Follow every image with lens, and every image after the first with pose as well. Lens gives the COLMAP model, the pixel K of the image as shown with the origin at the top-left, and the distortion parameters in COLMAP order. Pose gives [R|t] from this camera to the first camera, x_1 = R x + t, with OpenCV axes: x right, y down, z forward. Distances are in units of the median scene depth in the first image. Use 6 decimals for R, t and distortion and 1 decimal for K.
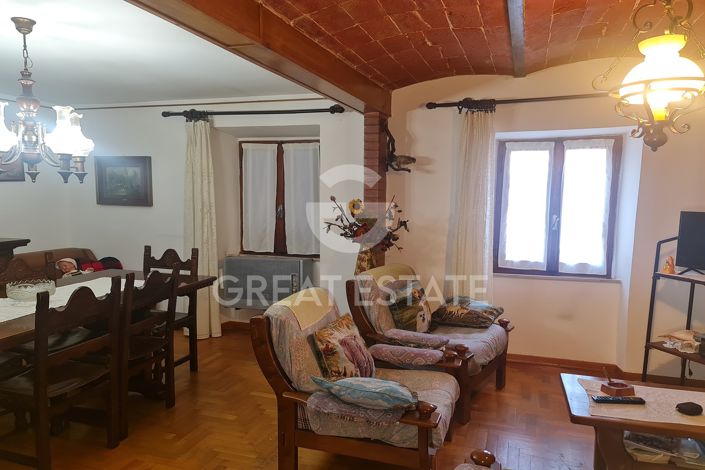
lens RADIAL K [[506.7, 0, 348.4], [0, 506.7, 244.5], [0, 0, 1]] dist [0.079992, -0.080600]
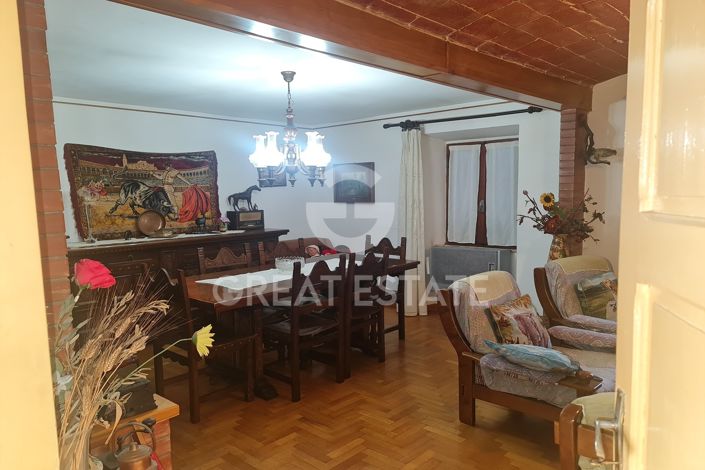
lens RADIAL K [[506.7, 0, 348.4], [0, 506.7, 244.5], [0, 0, 1]] dist [0.079992, -0.080600]
pose [[0.908033, 0.019986, -0.418422, 0.082986], [-0.018070, 0.999800, 0.008542, 0.016692], [0.418509, -0.000195, 0.908213, -0.145339]]
